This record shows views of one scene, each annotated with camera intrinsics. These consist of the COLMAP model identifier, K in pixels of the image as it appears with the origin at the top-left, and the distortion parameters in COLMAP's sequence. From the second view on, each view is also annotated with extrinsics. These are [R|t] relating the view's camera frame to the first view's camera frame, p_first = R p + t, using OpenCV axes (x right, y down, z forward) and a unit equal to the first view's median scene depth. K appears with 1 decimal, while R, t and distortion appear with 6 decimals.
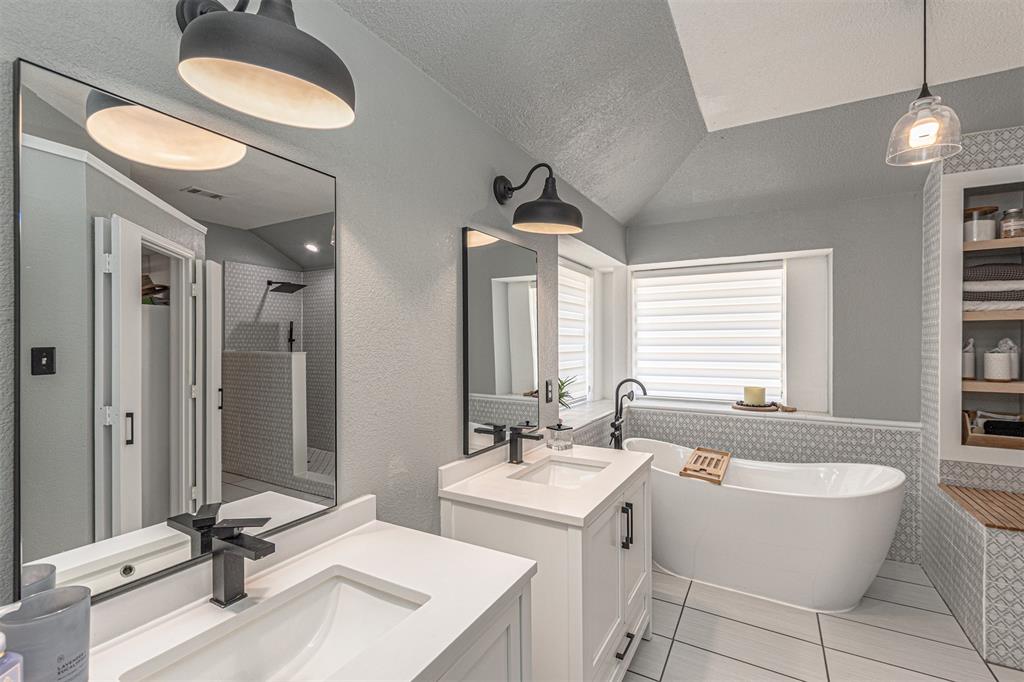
lens RADIAL K [[455.9, 0, 513.3], [0, 455.9, 343.8], [0, 0, 1]] dist [0.002693, 0.000321]
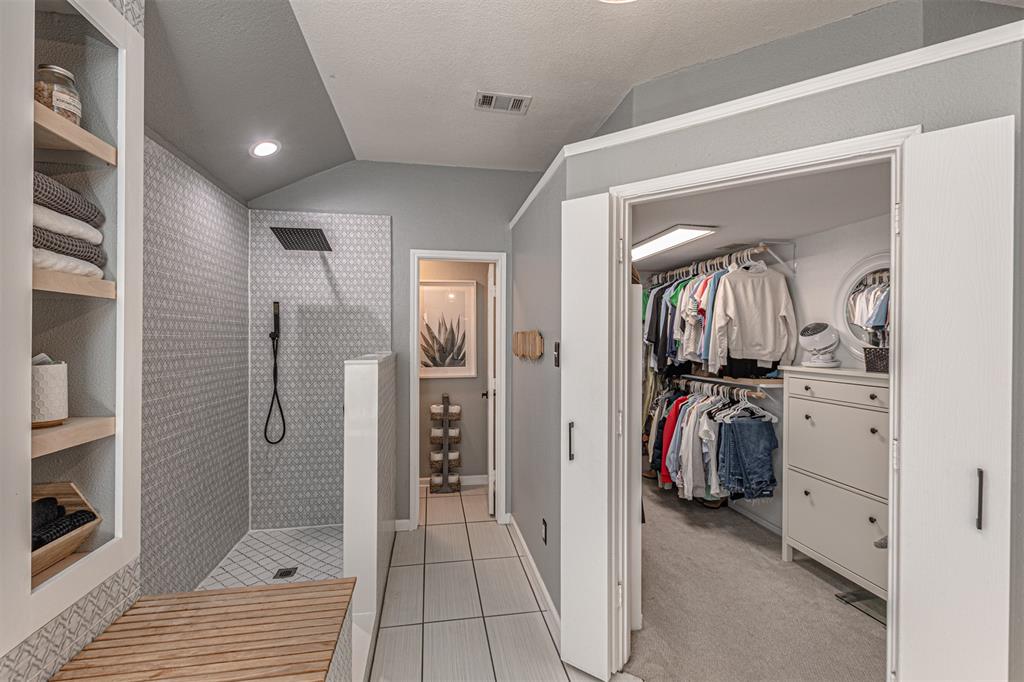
lens RADIAL K [[464.4, 0, 506.6], [0, 464.4, 343.7], [0, 0, 1]] dist [0.000395, 0.000059]
pose [[-0.640413, -0.007157, 0.767997, 0.313605], [0.000720, 0.999951, 0.009919, -0.003881], [-0.768030, 0.006906, -0.640377, 0.742346]]
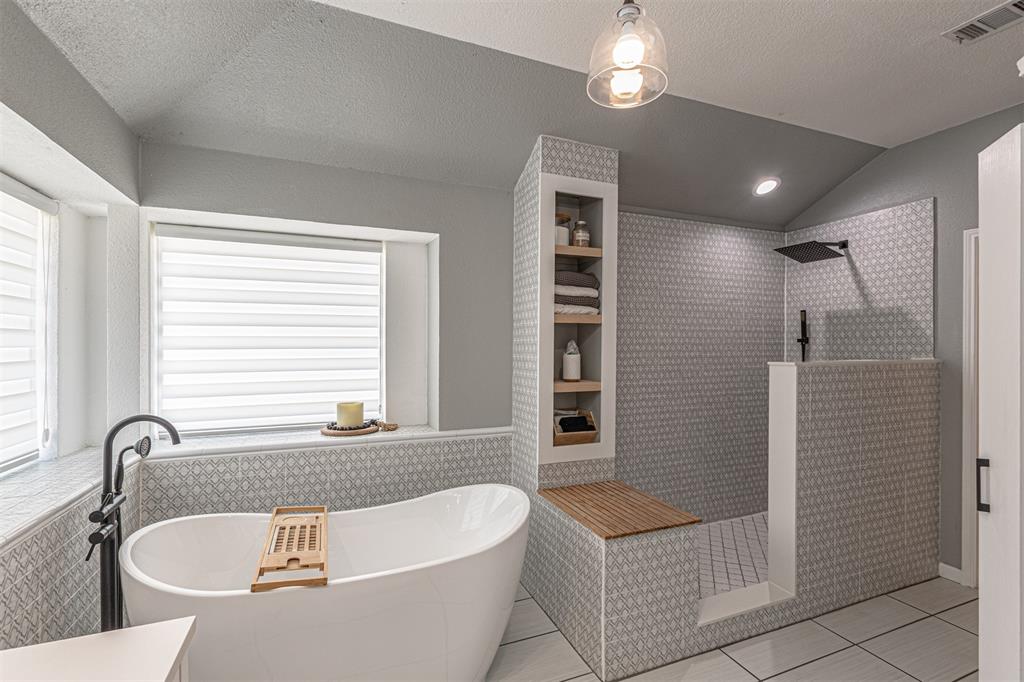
lens RADIAL K [[455.9, 0, 513.3], [0, 455.9, 343.8], [0, 0, 1]] dist [0.002693, 0.000321]
pose [[0.614641, 0.001264, 0.788806, 0.109492], [-0.000044, 0.999999, -0.001568, -0.002212], [-0.788807, 0.000929, 0.614640, 0.360332]]
